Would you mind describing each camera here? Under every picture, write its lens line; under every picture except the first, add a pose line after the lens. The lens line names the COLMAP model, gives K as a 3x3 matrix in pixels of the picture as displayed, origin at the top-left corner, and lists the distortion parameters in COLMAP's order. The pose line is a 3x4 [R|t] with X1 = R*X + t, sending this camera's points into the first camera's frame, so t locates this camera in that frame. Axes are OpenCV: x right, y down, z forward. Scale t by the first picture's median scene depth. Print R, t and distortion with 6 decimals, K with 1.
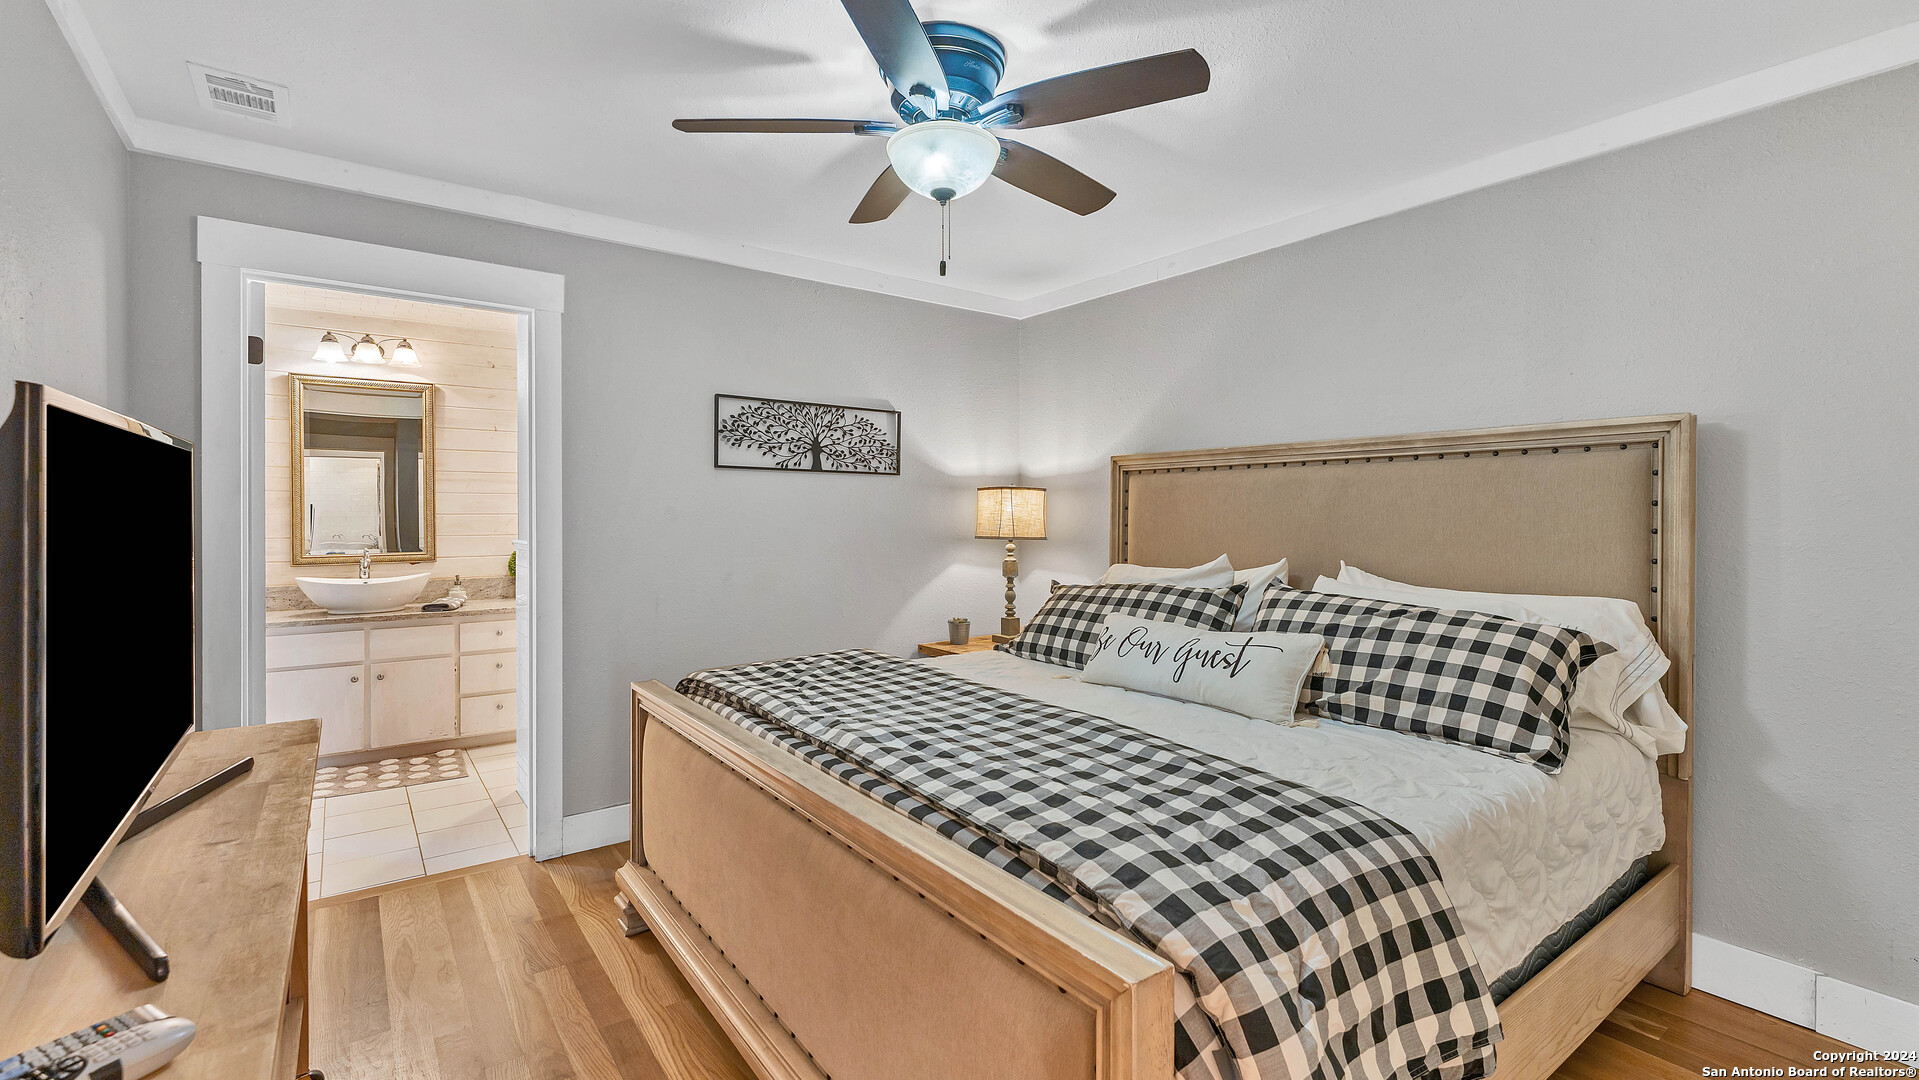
lens RADIAL K [[821.3, 0, 959.5], [0, 821.3, 540.0], [0, 0, 1]] dist [0.000408, 0.000045]
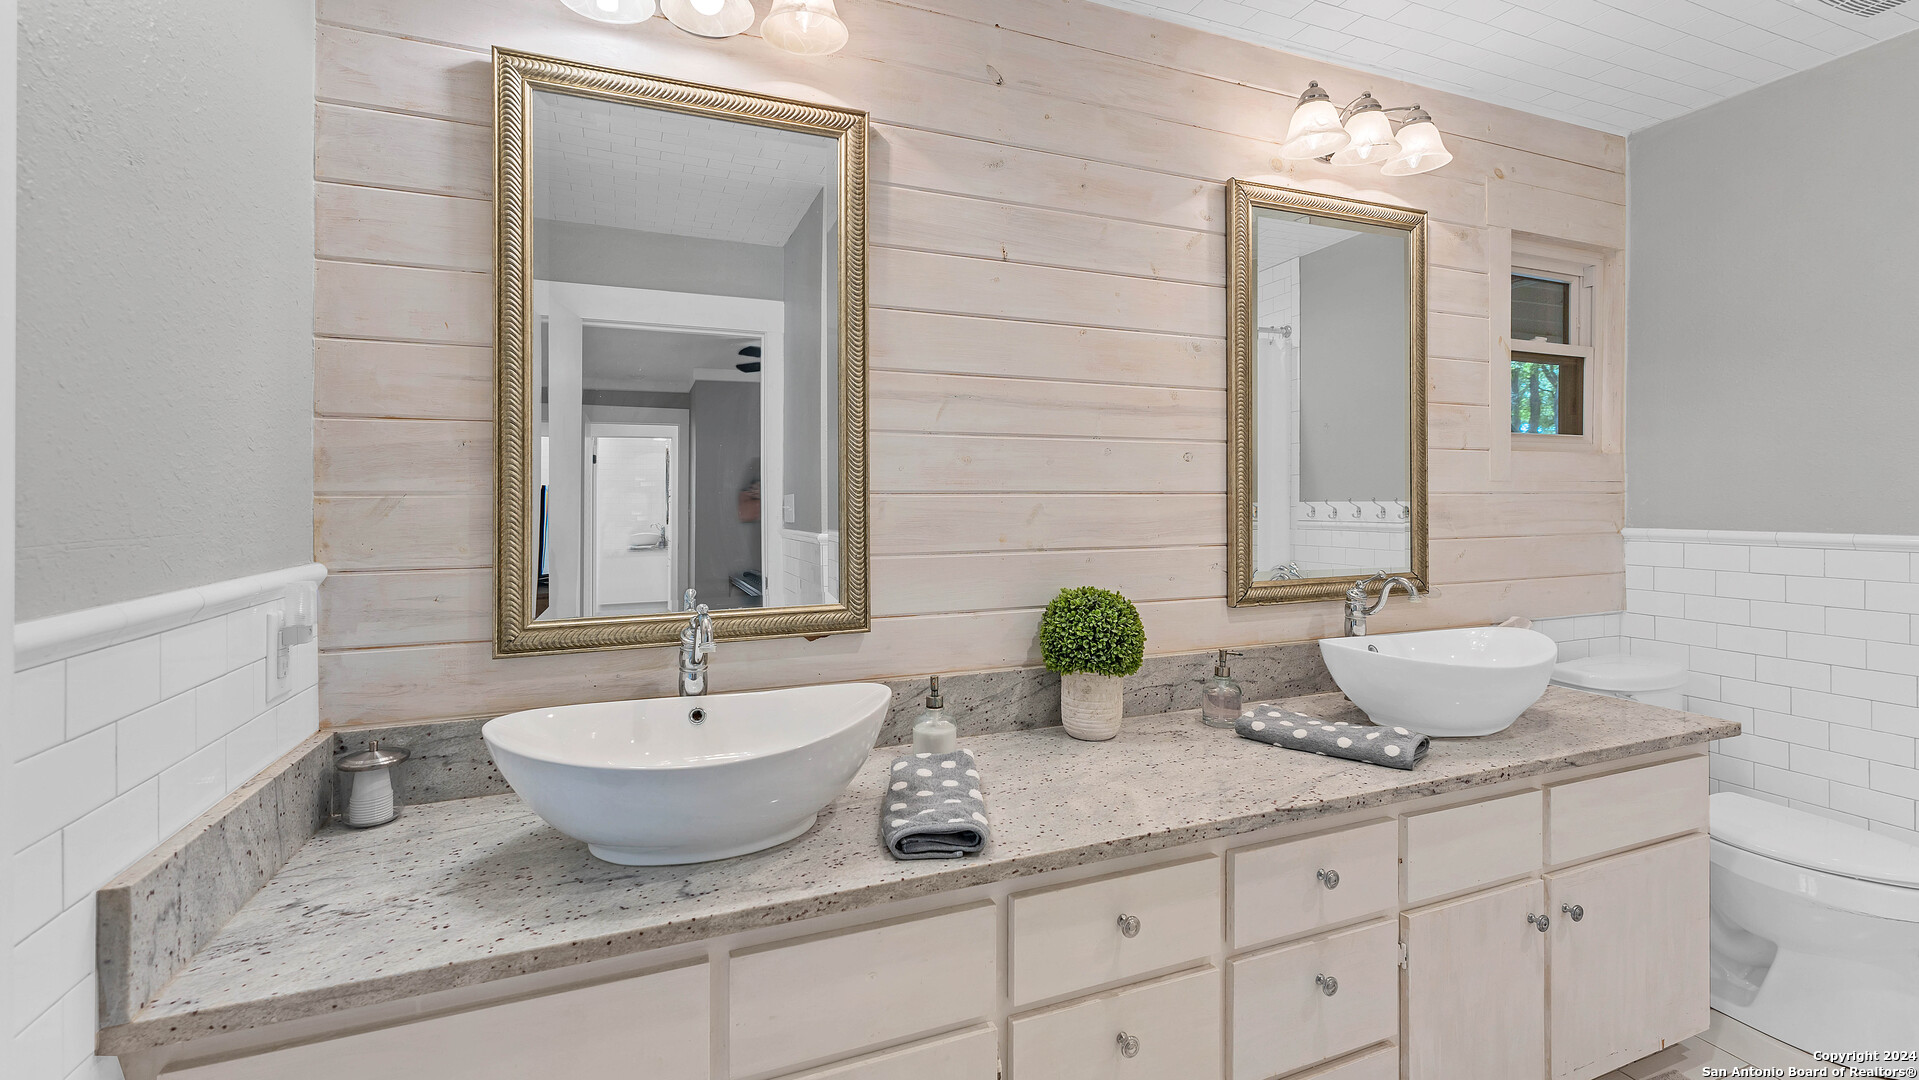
lens RADIAL K [[803.6, 0, 957.9], [0, 803.6, 506.7], [0, 0, 1]] dist [-0.000243, 0.000001]
pose [[0.966223, -0.005158, -0.257657, -0.535485], [0.000282, 0.999820, -0.018956, -0.019270], [0.257709, 0.018243, 0.966050, 0.713581]]
